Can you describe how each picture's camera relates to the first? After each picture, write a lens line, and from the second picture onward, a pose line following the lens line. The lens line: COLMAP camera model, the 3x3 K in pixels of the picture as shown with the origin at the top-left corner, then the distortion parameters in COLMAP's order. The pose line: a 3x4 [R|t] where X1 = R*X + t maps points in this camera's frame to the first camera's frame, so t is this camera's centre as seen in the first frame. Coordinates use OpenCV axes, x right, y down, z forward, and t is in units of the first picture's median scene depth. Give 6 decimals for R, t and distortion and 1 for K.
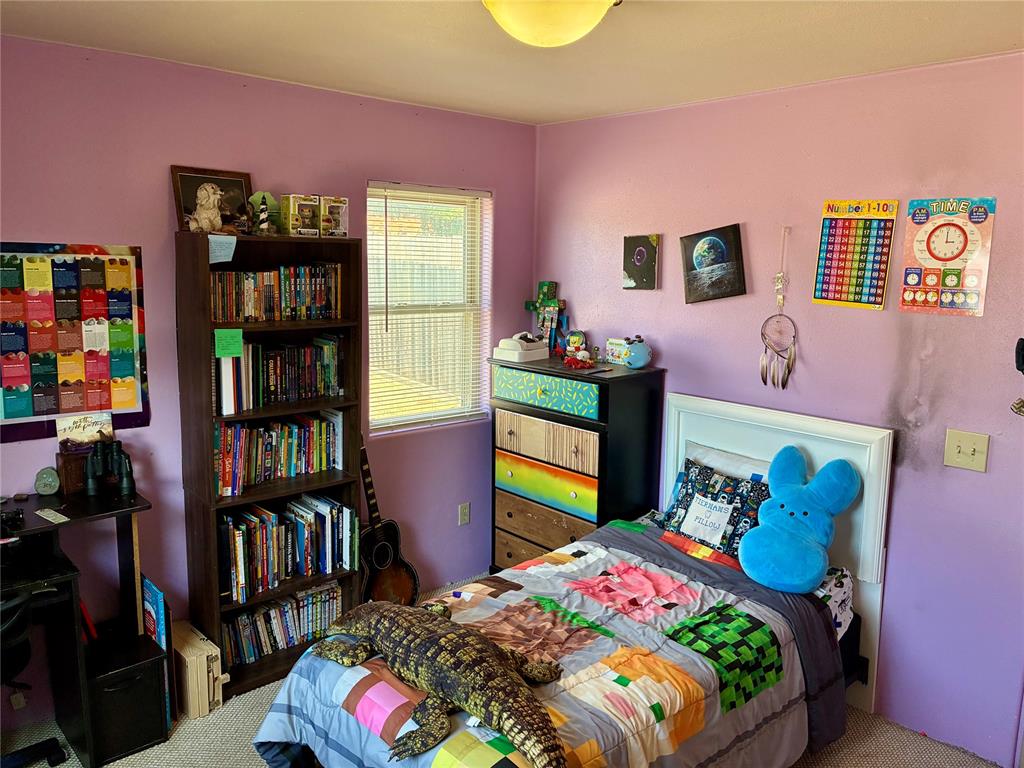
lens RADIAL K [[787.3, 0, 510.7], [0, 787.3, 381.7], [0, 0, 1]] dist [0.015280, -0.009691]
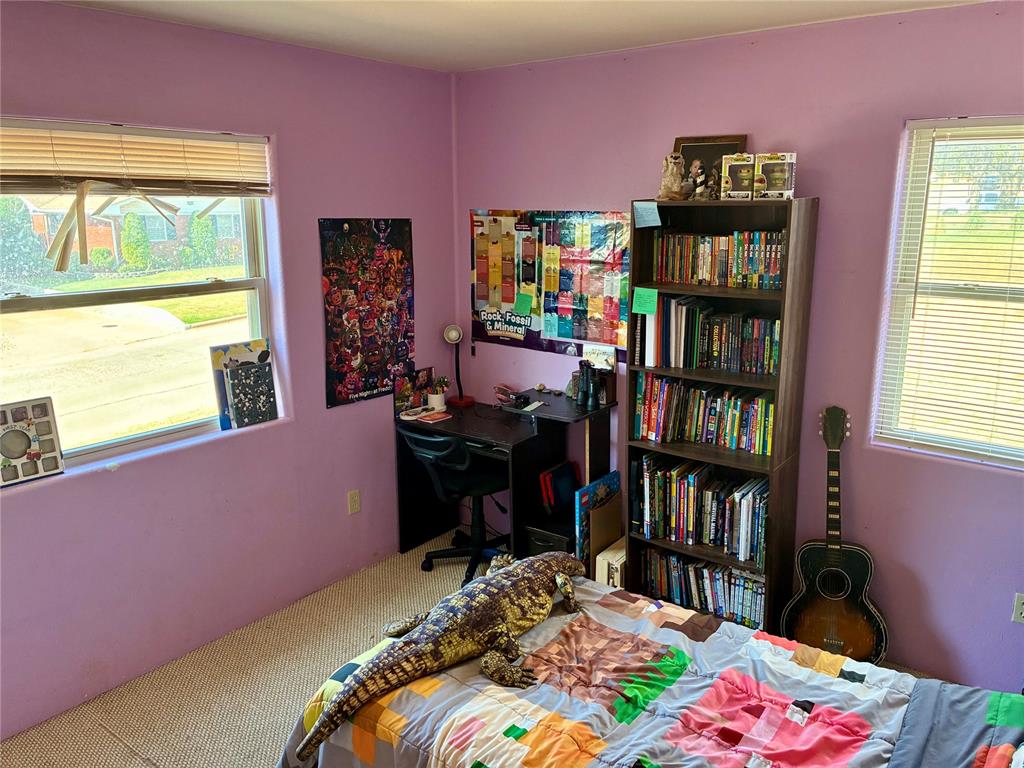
lens RADIAL K [[787.3, 0, 511.2], [0, 787.3, 381.0], [0, 0, 1]] dist [0.015280, -0.009691]
pose [[0.156496, 0.198099, -0.967608, 0.644272], [-0.146009, 0.973556, 0.175702, -0.098130], [0.976827, 0.113783, 0.181281, 0.583253]]
